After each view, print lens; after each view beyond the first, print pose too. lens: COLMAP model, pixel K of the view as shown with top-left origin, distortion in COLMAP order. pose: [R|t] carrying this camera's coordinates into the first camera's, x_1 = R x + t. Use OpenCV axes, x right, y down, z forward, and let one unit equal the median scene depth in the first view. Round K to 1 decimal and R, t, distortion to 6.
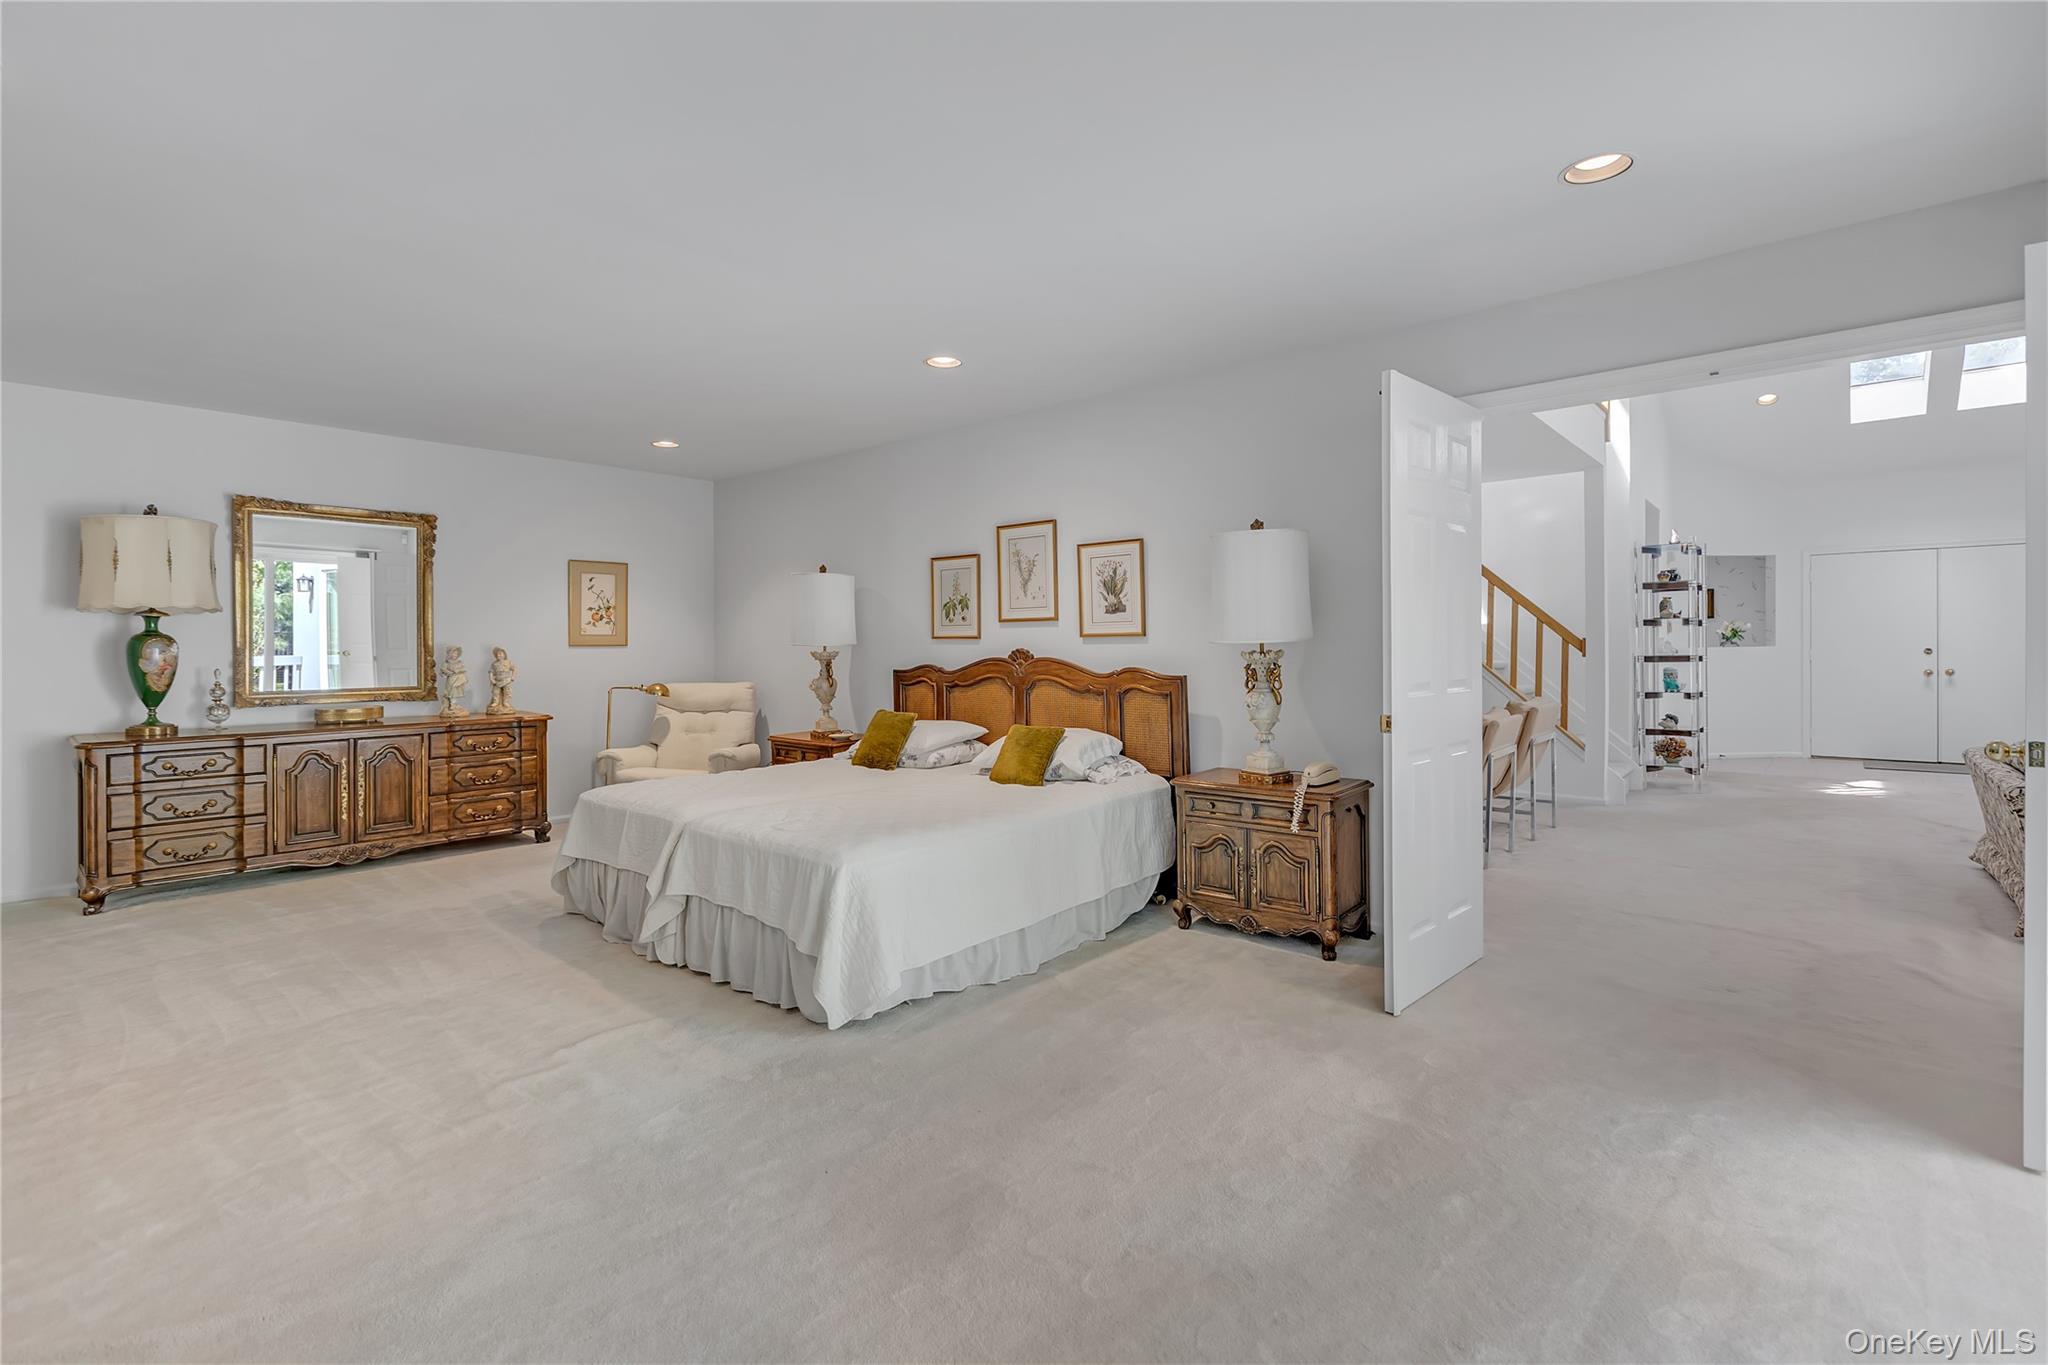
lens RADIAL K [[919.1, 0, 1020.0], [0, 919.1, 649.3], [0, 0, 1]] dist [-0.001781, -0.000727]
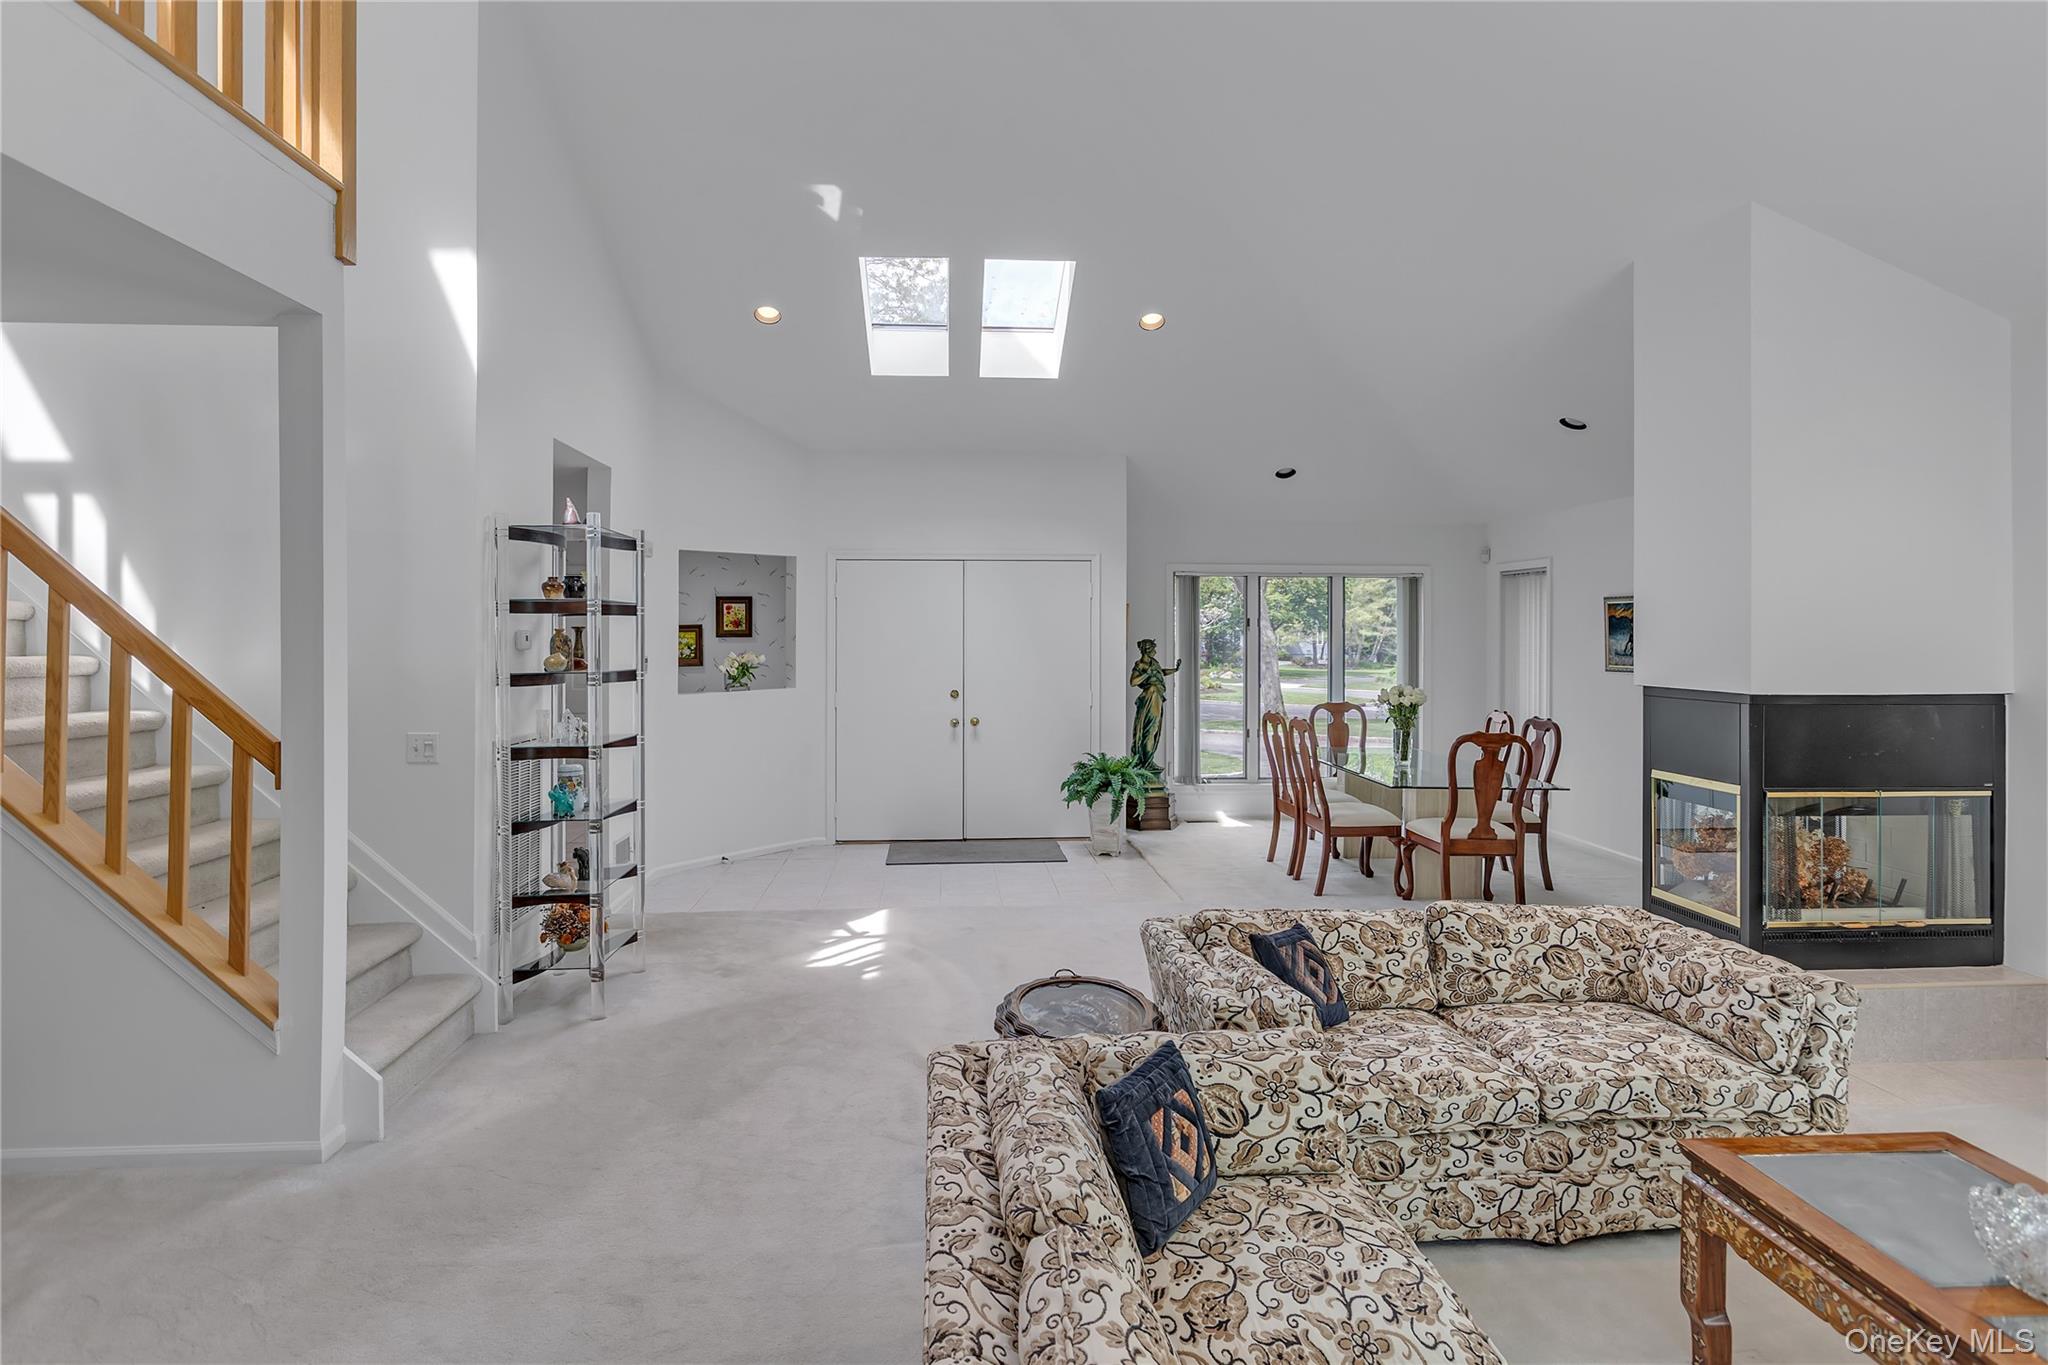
lens RADIAL K [[1066.0, 0, 1022.7], [0, 1066.0, 634.0], [0, 0, 1]] dist [-0.002696, -0.000425]
pose [[0.691865, 0.004701, 0.722012, 0.401849], [-0.004364, 0.999988, -0.002330, -0.047854], [-0.722014, -0.001539, 0.691877, 0.356661]]
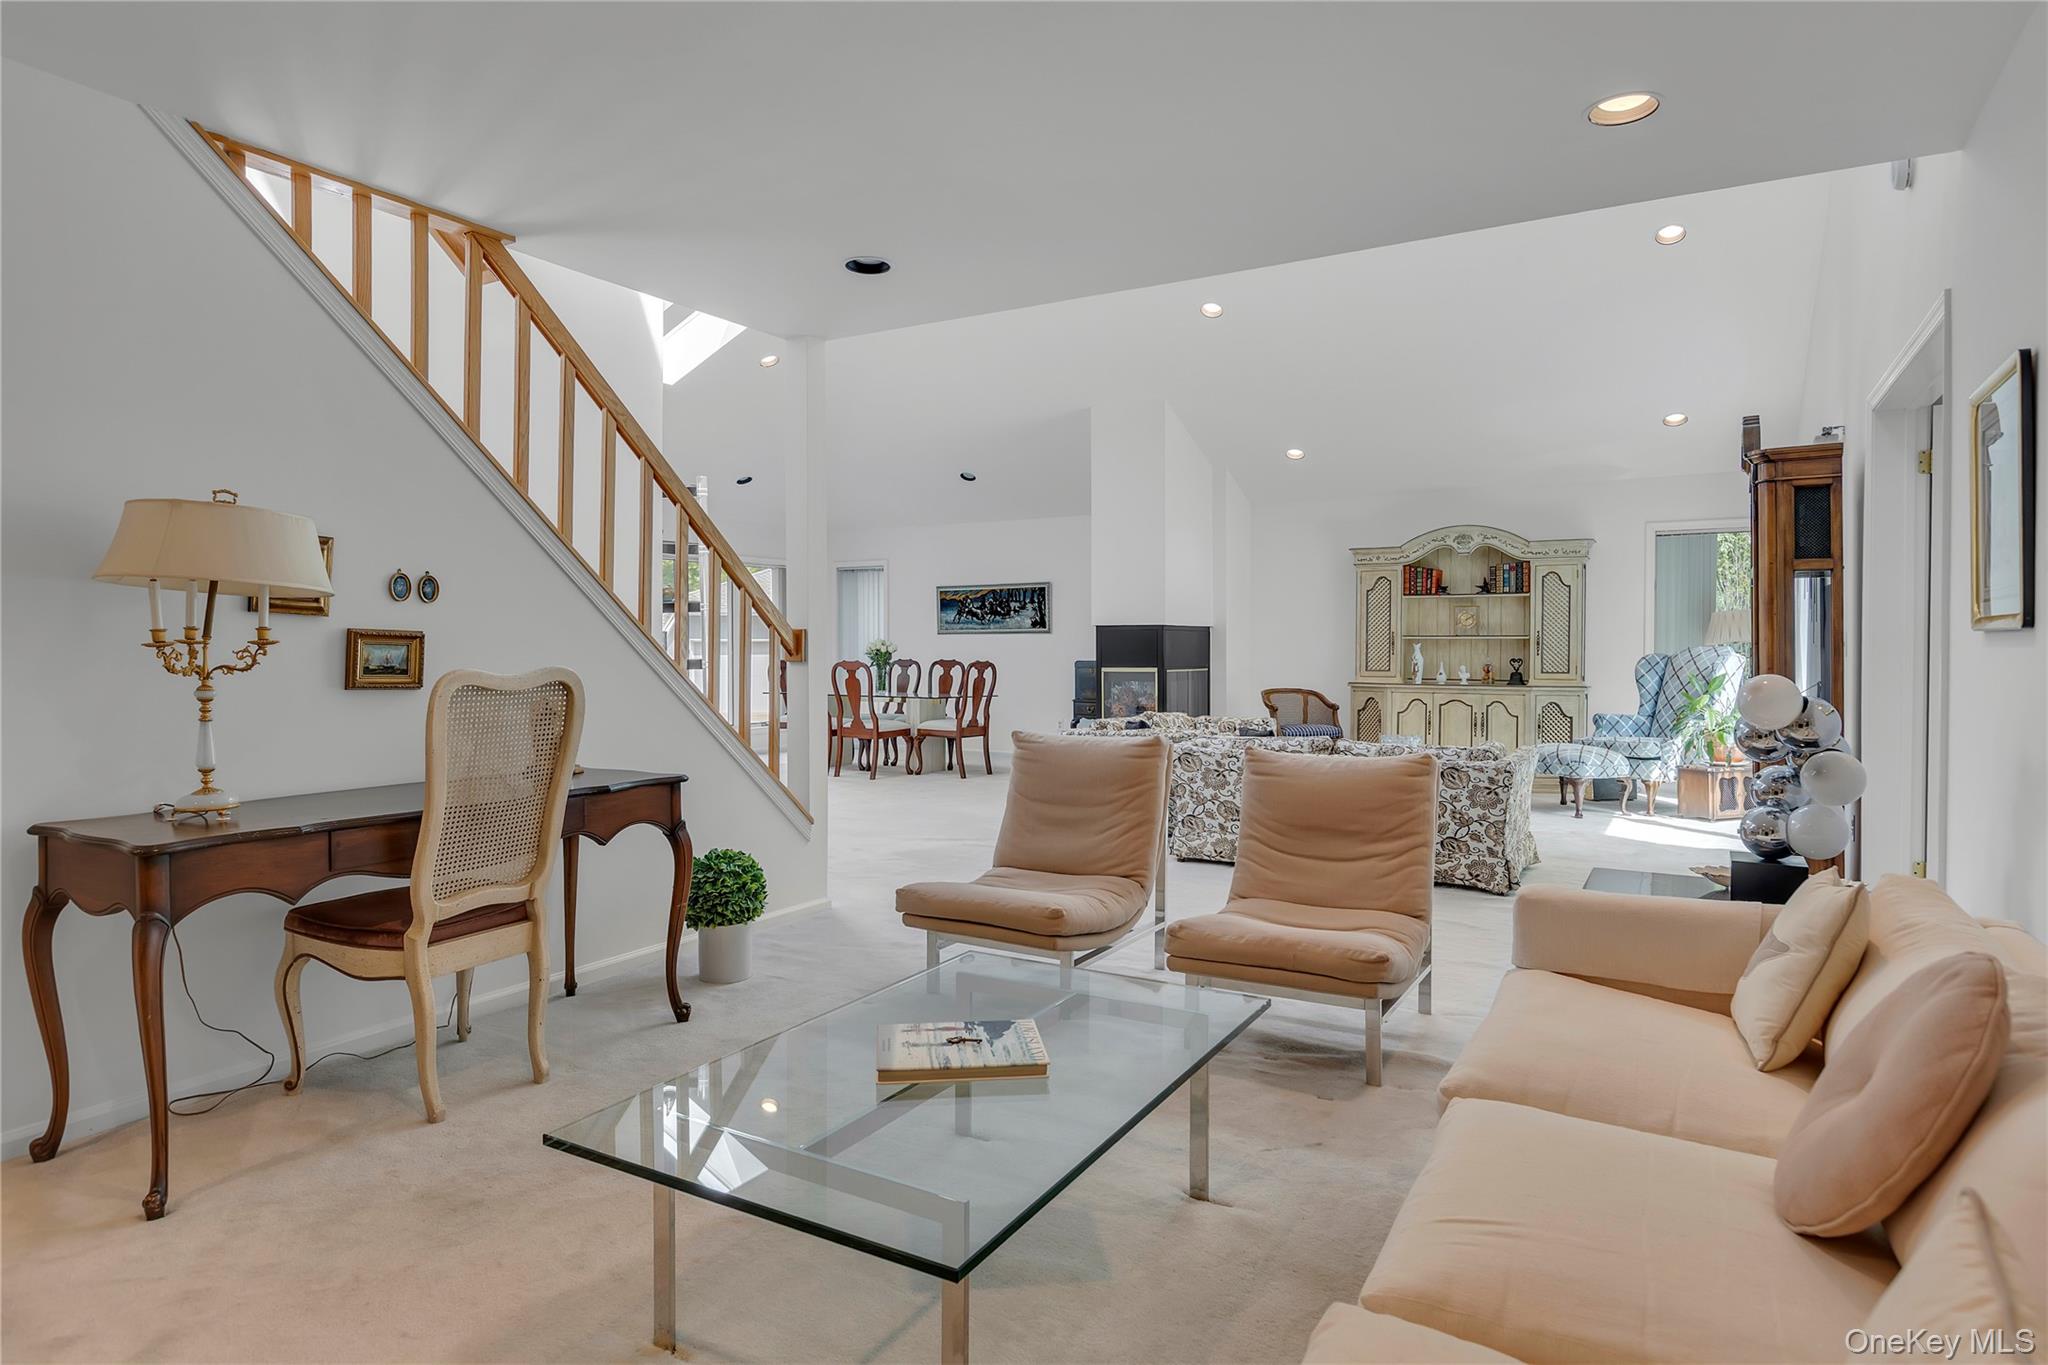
lens RADIAL K [[1151.8, 0, 1015.0], [0, 1151.8, 662.4], [0, 0, 1]] dist [0.012620, 0.000291]
pose [[-0.193238, -0.007401, 0.981124, -0.097533], [0.002823, 0.999963, 0.008099, 0.002662], [-0.981148, 0.004335, -0.193210, 0.803065]]
